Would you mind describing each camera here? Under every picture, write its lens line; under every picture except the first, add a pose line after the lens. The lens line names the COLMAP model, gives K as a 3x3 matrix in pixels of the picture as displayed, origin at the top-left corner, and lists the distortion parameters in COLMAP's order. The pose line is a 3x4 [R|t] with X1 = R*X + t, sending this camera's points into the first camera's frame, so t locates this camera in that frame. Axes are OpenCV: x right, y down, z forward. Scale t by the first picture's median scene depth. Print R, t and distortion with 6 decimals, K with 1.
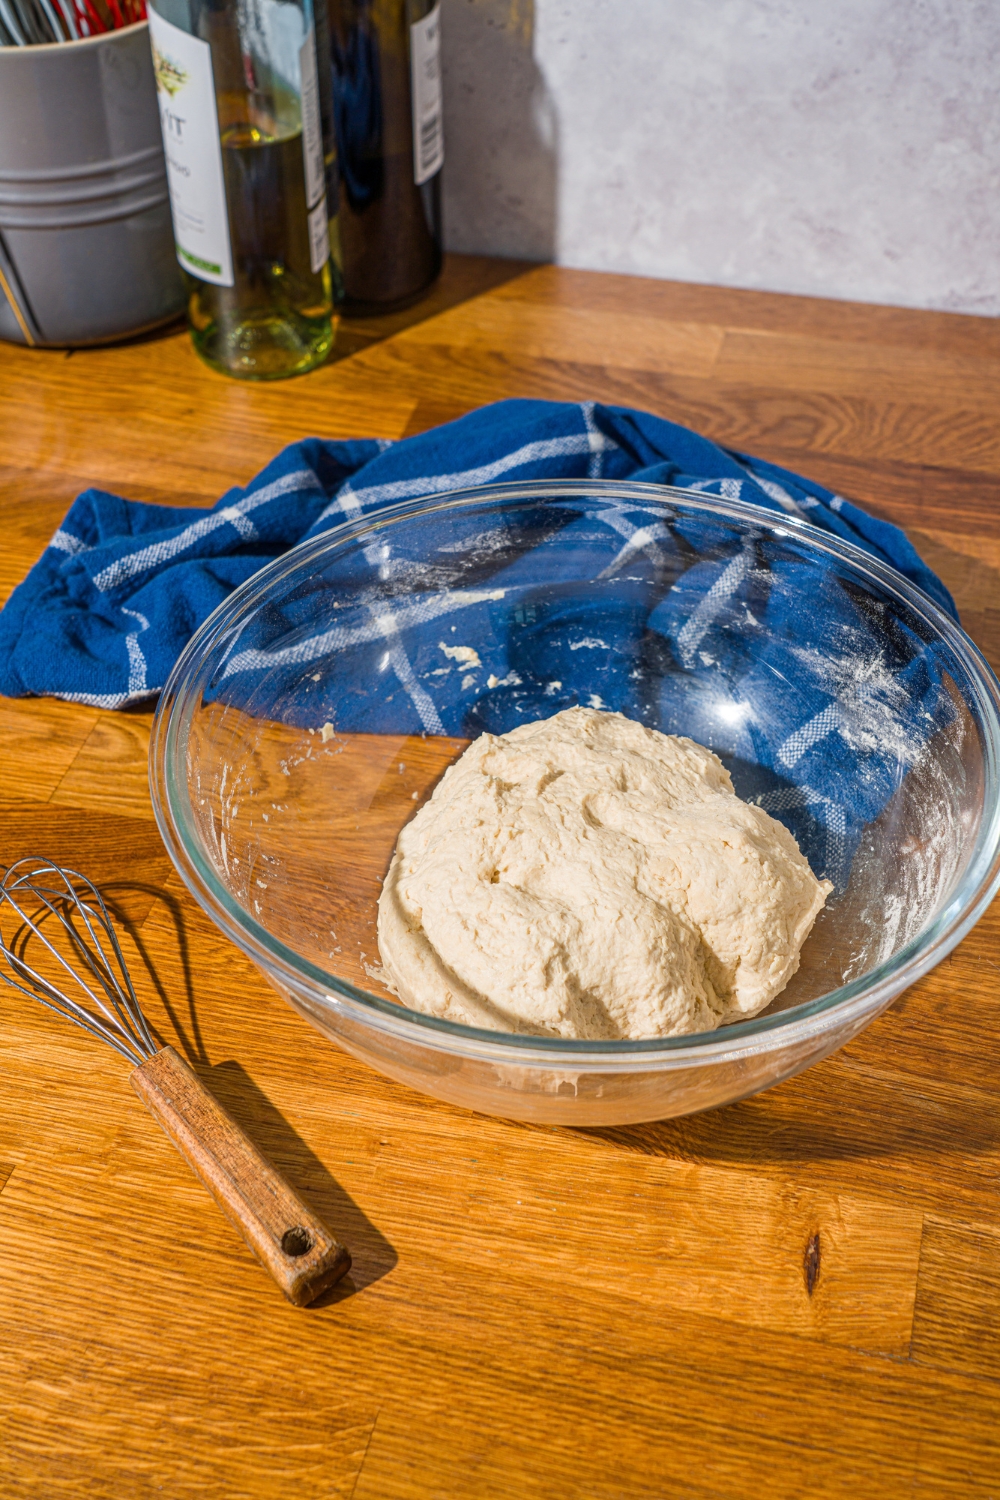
lens RADIAL K [[2087.4, 0, 502.7], [0, 2087.4, 791.2], [0, 0, 1]] dist [0.035609, 0.039442]
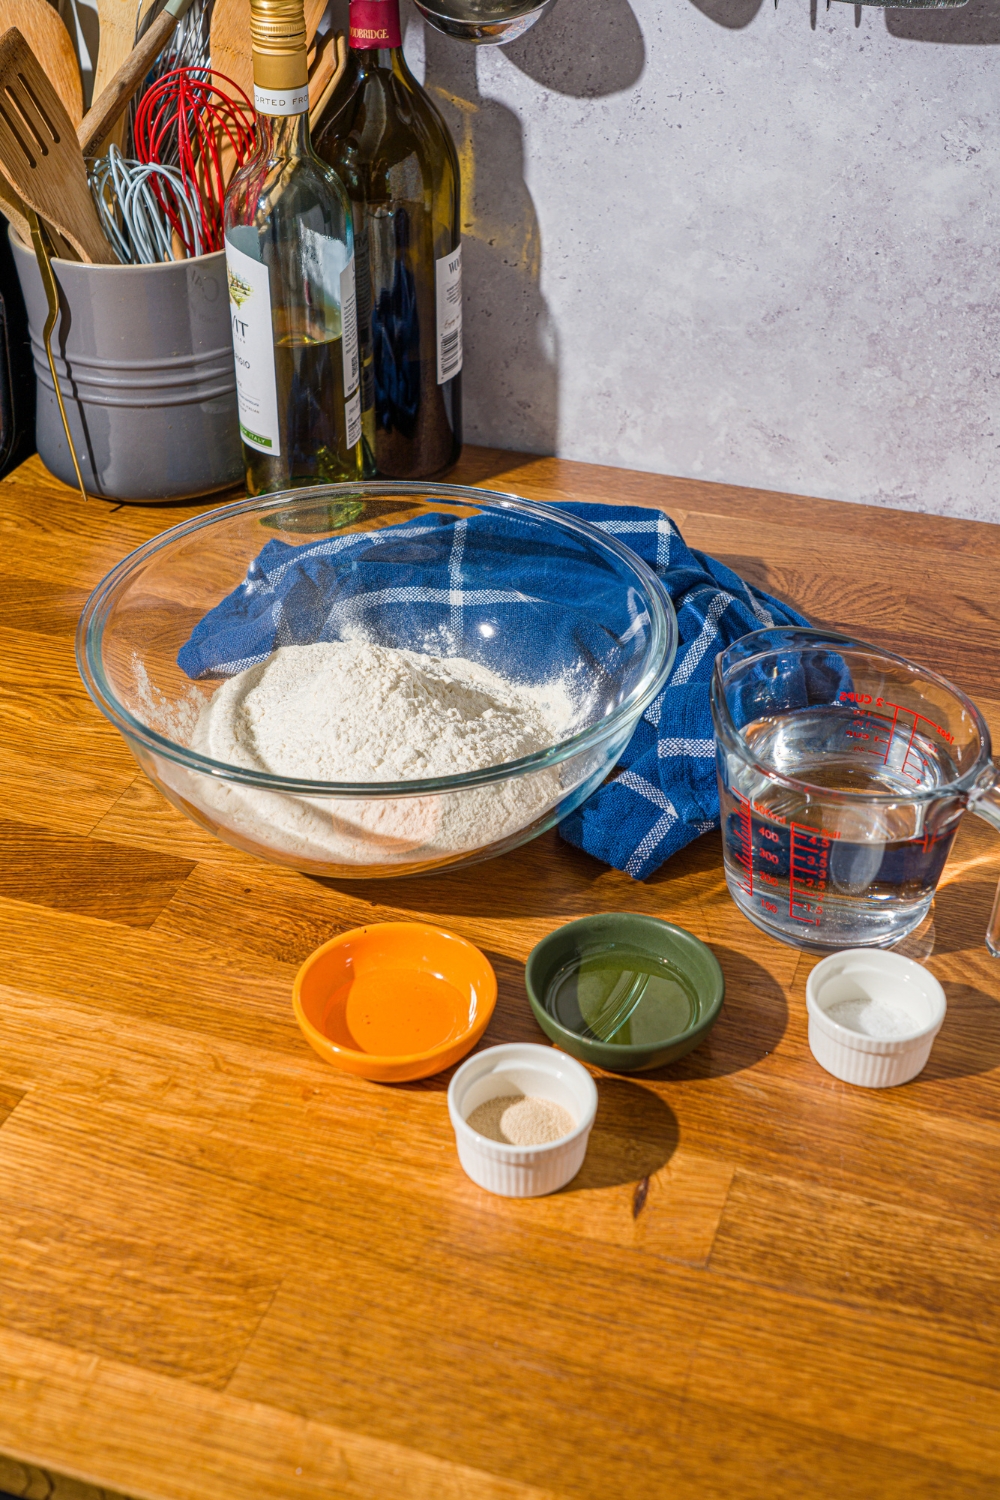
lens RADIAL K [[2087.4, 0, 502.7], [0, 2087.4, 791.2], [0, 0, 1]] dist [0.035609, 0.039442]
pose [[0.996686, 0.049452, -0.064584, 0.131792], [-0.056954, 0.991137, -0.120016, 0.136691], [0.058077, 0.123297, 0.990669, -0.274578]]
